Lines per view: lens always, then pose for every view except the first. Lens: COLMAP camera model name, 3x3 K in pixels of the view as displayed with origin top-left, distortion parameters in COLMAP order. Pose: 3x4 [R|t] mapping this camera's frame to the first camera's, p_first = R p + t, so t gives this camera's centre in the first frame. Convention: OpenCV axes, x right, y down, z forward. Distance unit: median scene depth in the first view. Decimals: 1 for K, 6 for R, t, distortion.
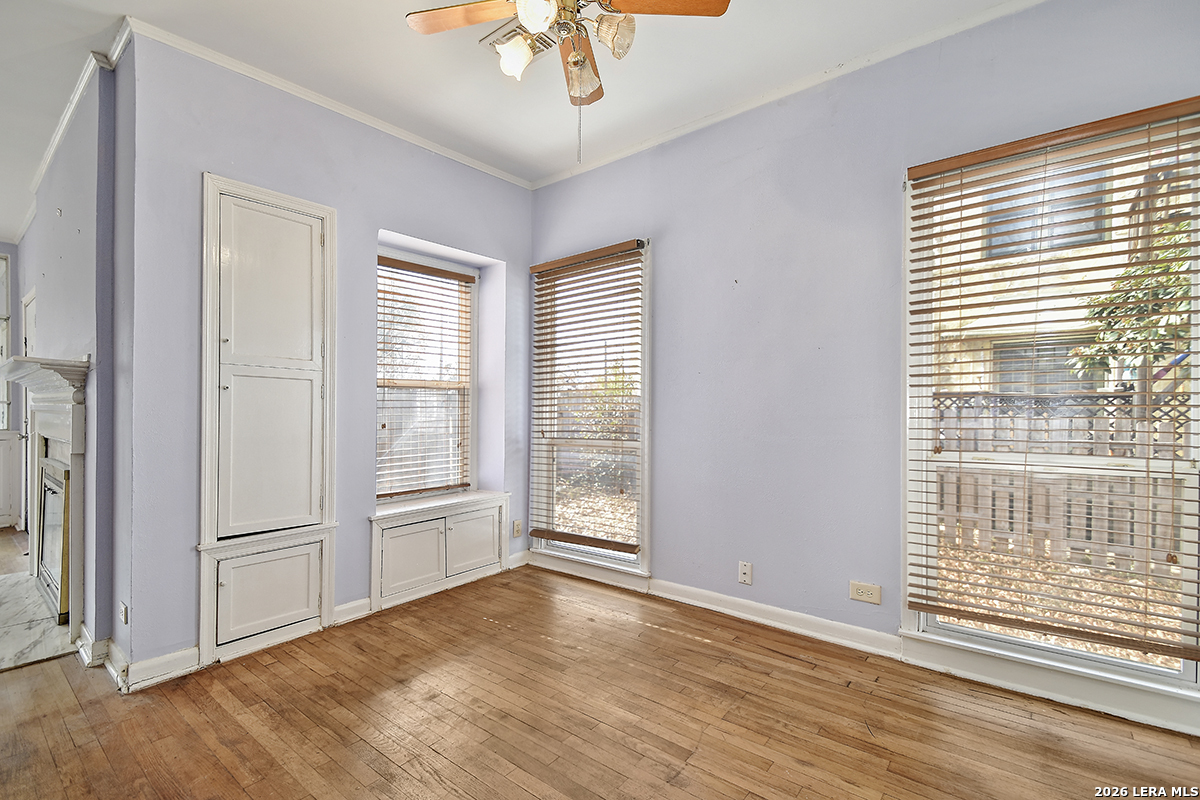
lens RADIAL K [[544.8, 0, 582.1], [0, 544.8, 411.0], [0, 0, 1]] dist [-0.003513, -0.001042]
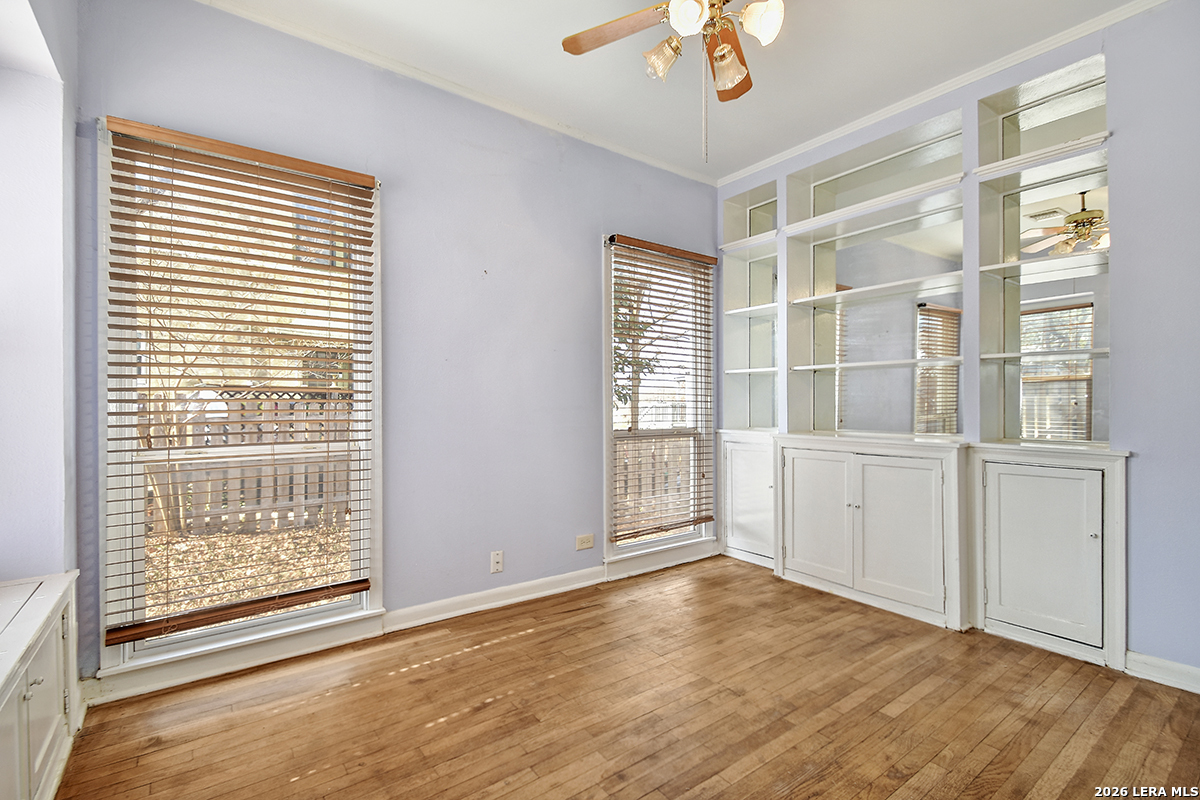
lens RADIAL K [[544.8, 0, 599.5], [0, 544.8, 401.5], [0, 0, 1]] dist [-0.003513, -0.001042]
pose [[0.223115, 0.007531, 0.974763, -0.673861], [0.000254, 0.999970, -0.007784, 0.006938], [-0.974792, 0.001984, 0.223106, 0.607117]]
